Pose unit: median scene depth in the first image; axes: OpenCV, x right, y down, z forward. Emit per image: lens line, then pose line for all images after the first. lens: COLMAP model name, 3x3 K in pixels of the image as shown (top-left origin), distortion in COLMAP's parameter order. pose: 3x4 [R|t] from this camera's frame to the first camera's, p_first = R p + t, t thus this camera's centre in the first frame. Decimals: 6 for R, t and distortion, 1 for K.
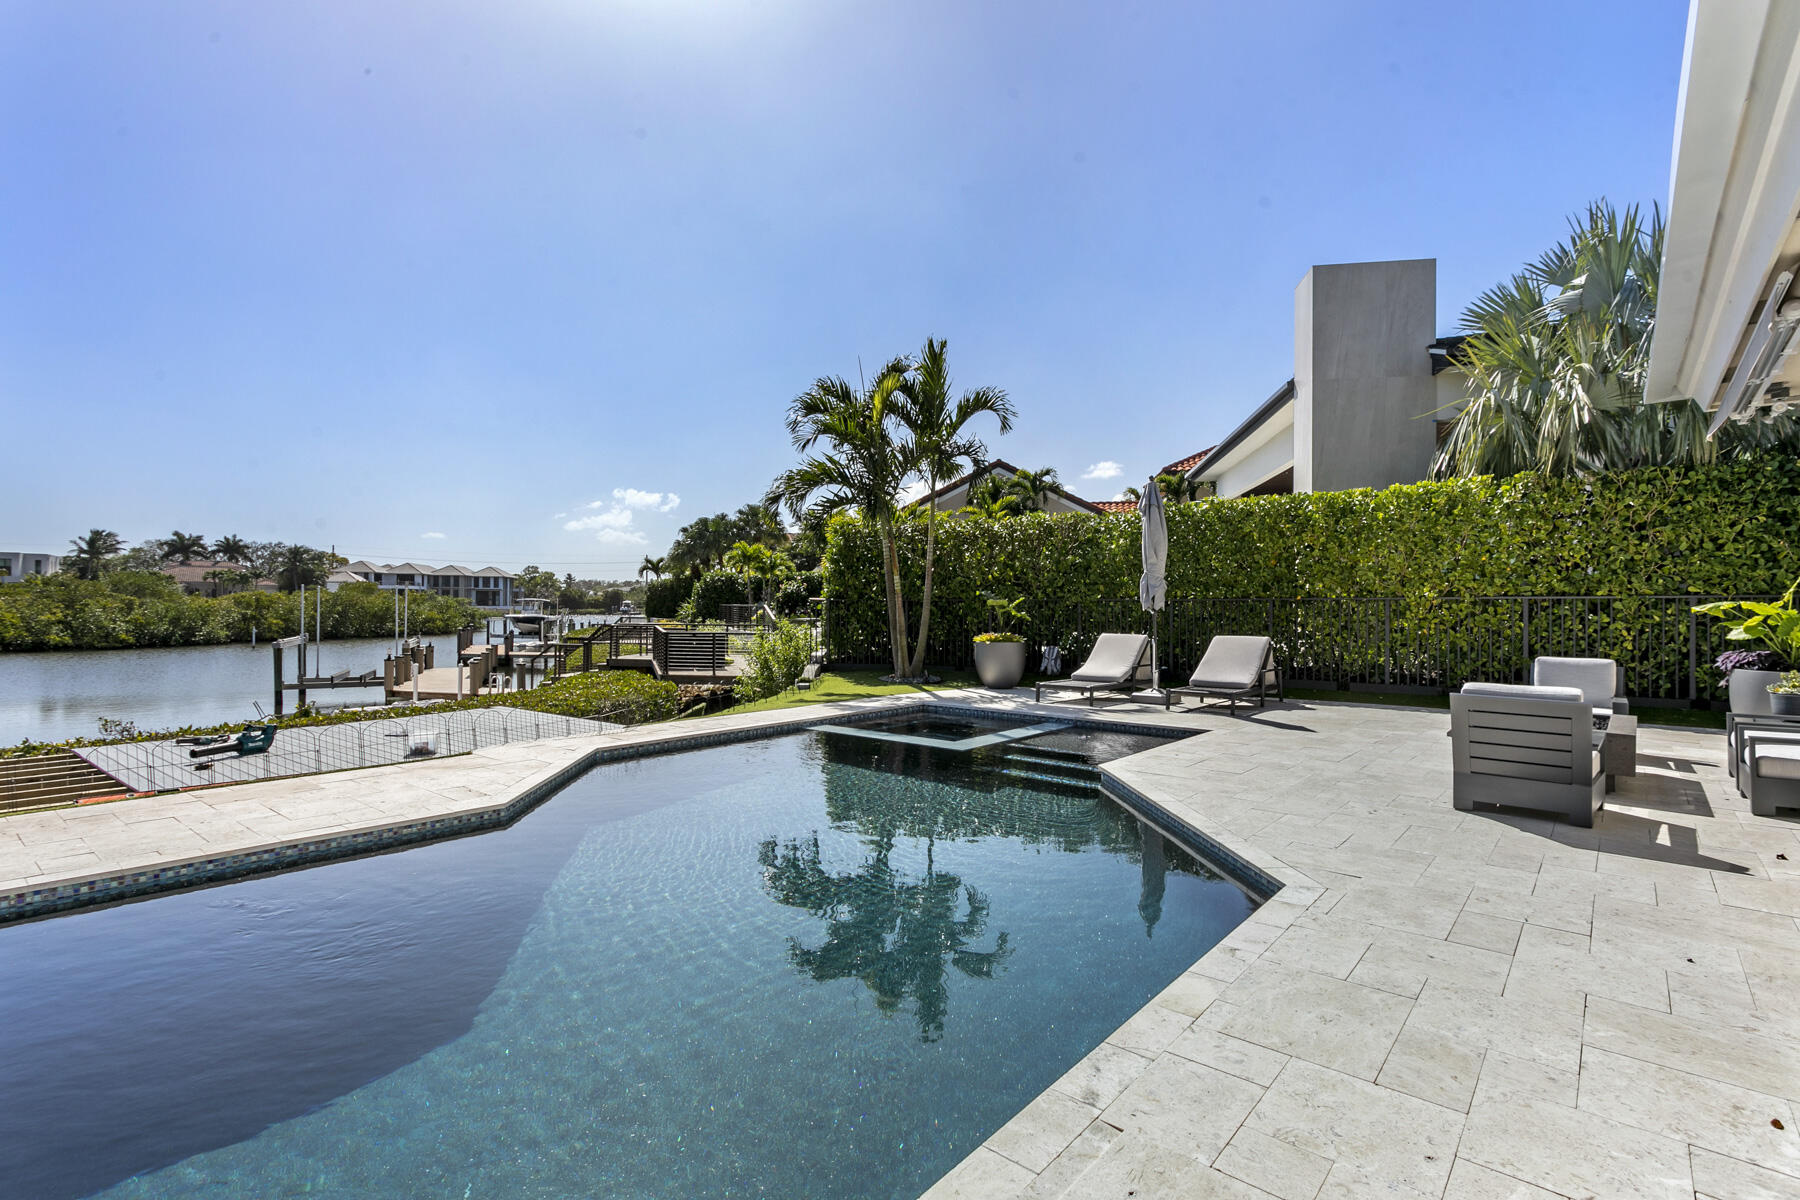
lens RADIAL K [[874.0, 0, 908.4], [0, 874.0, 599.9], [0, 0, 1]] dist [0.004072, 0.000399]
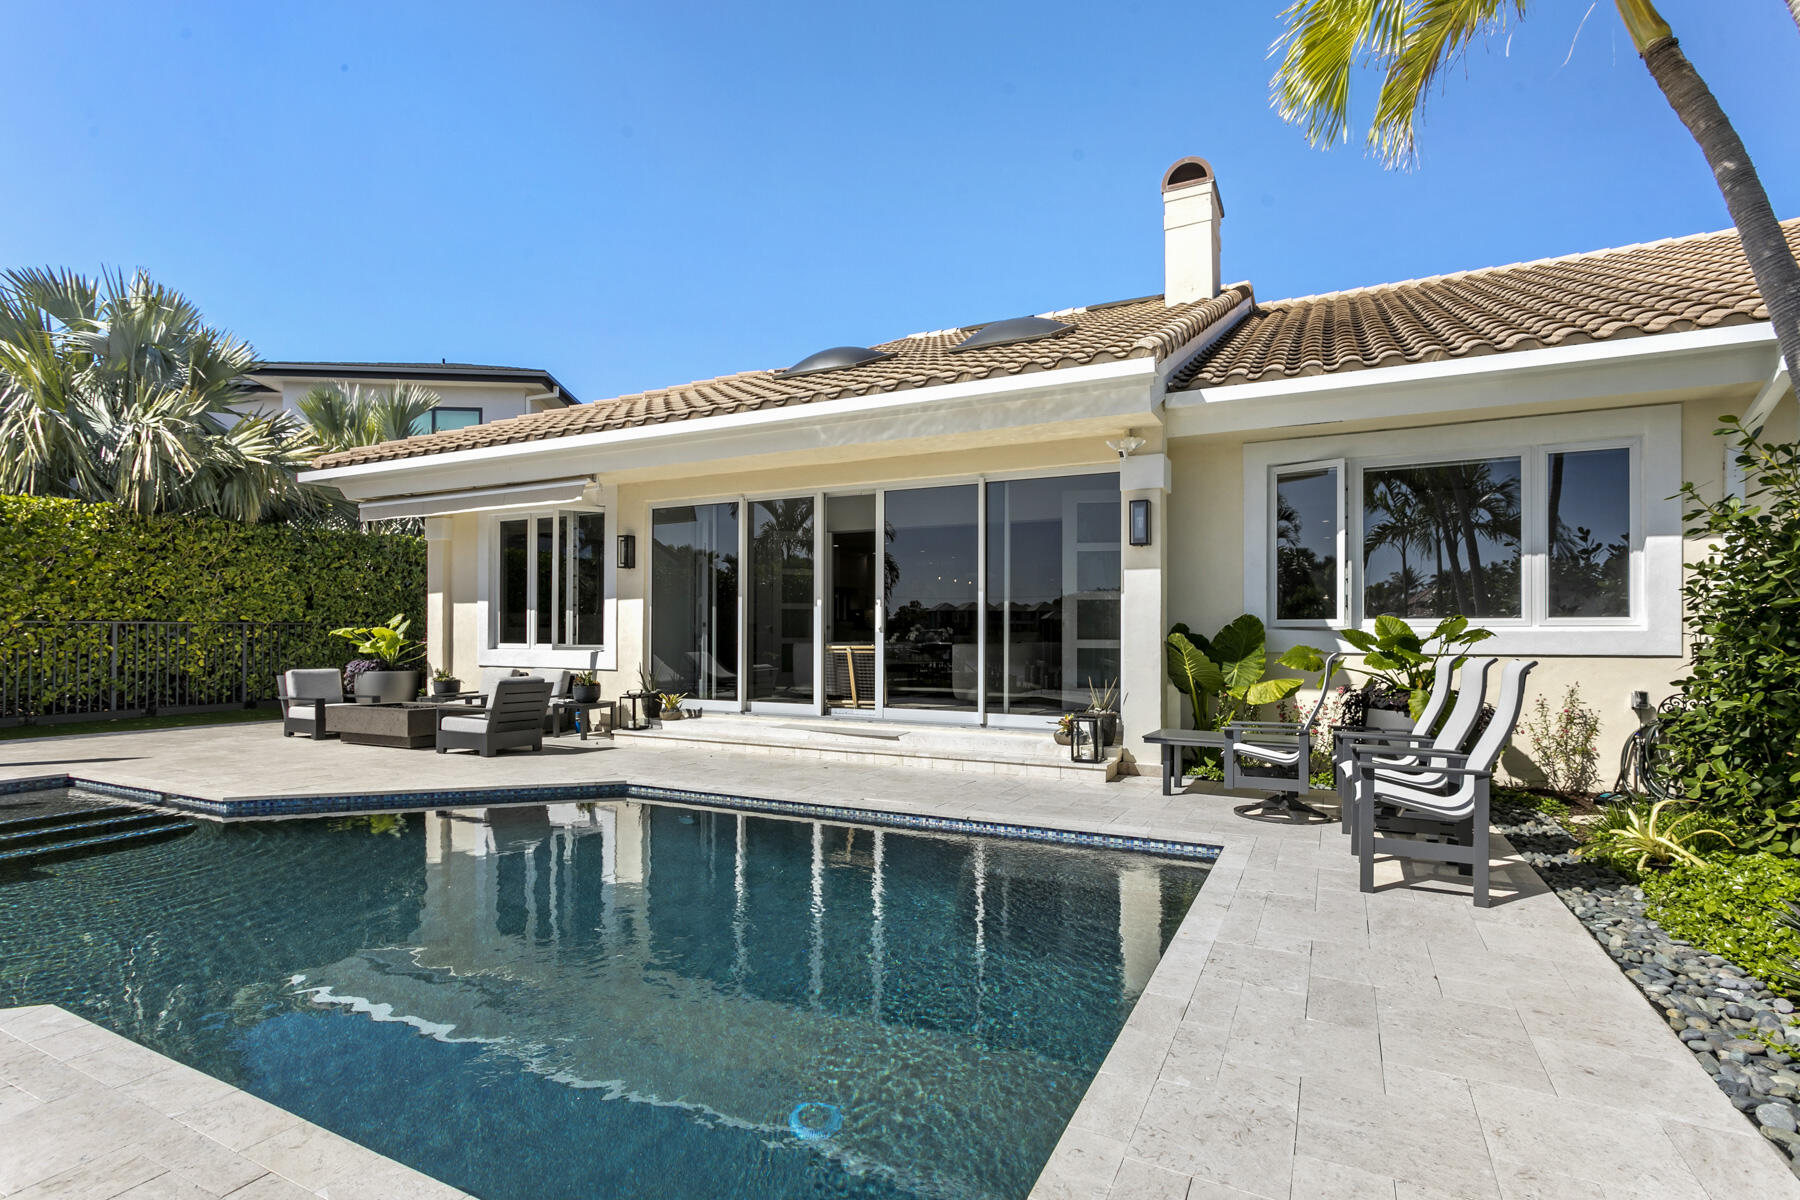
lens RADIAL K [[874.0, 0, 899.3], [0, 874.0, 613.6], [0, 0, 1]] dist [0.004072, 0.000399]
pose [[-0.222960, 0.021354, 0.974594, -0.581555], [-0.006667, 0.999703, -0.023430, 0.005731], [-0.974805, -0.011722, -0.222751, 0.332262]]
